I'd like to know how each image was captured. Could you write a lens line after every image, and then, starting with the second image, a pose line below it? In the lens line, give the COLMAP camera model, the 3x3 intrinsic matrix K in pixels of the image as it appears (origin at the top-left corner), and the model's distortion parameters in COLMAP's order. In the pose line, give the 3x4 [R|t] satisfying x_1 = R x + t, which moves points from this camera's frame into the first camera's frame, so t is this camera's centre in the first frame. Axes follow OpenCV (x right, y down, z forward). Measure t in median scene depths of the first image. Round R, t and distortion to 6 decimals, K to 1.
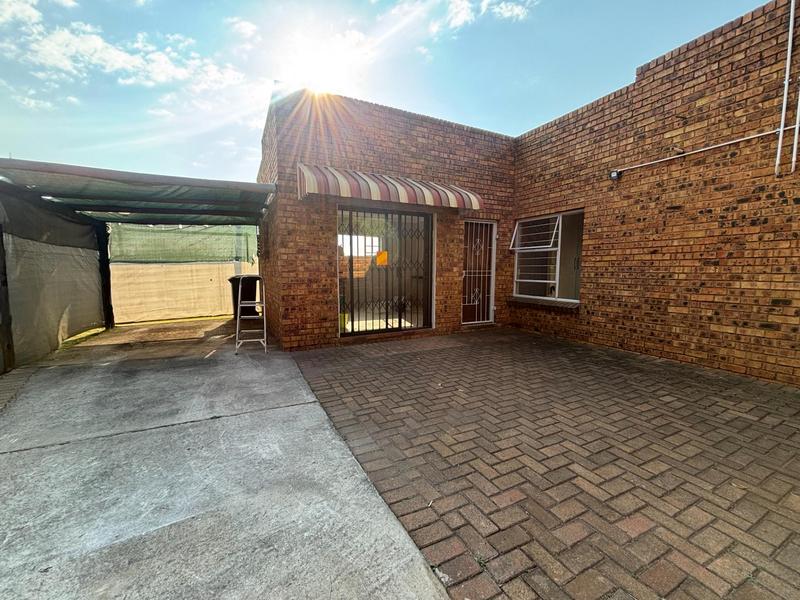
lens RADIAL K [[325.4, 0, 400.0], [0, 325.4, 300.0], [0, 0, 1]] dist [-0.000998, 0.000021]
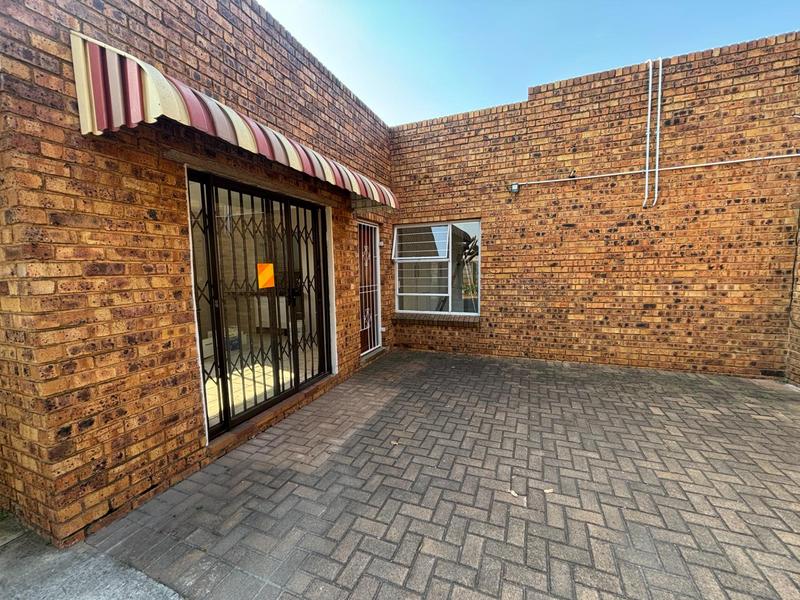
lens RADIAL K [[325.4, 0, 400.0], [0, 325.4, 300.0], [0, 0, 1]] dist [-0.000998, 0.000021]
pose [[0.752943, -0.080440, 0.653151, -0.326406], [0.082736, 0.996197, 0.027311, -0.107334], [-0.652864, 0.033476, 0.756735, 0.536794]]
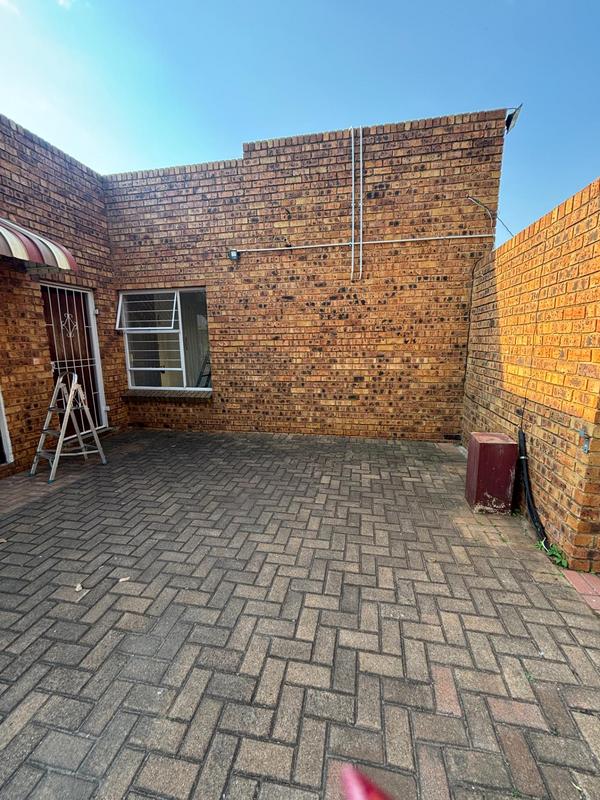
lens RADIAL K [[324.3, 0, 300.4], [0, 324.3, 399.7], [0, 0, 1]] dist [-0.001650, -0.000150]
pose [[0.613430, -0.151856, 0.775012, -0.021068], [0.087526, 0.988366, 0.124383, -0.075906], [-0.784884, -0.008467, 0.619585, 0.287741]]
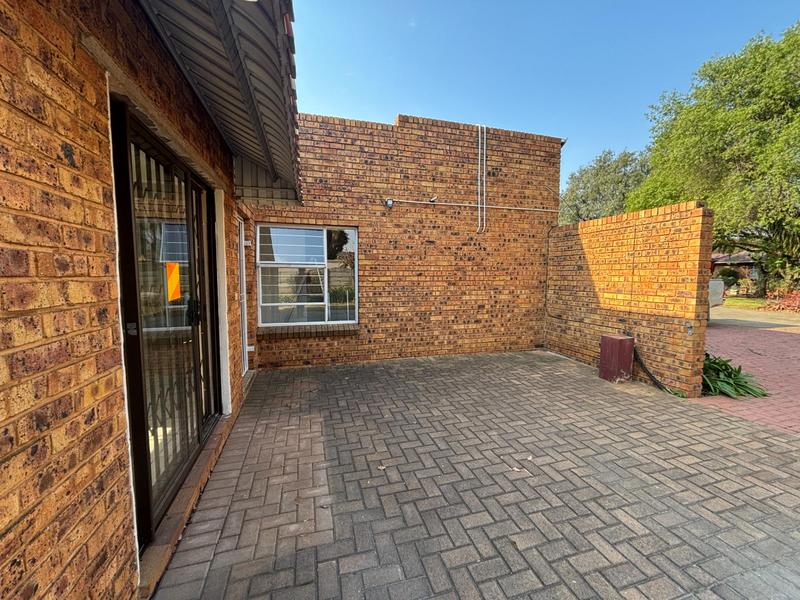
lens RADIAL K [[324.3, 0, 398.9], [0, 324.3, 301.9], [0, 0, 1]] dist [-0.001650, -0.000150]
pose [[0.188606, -0.083874, 0.978465, -0.472674], [0.090301, 0.993606, 0.067766, -0.139466], [-0.977892, 0.075575, 0.194974, 0.873379]]
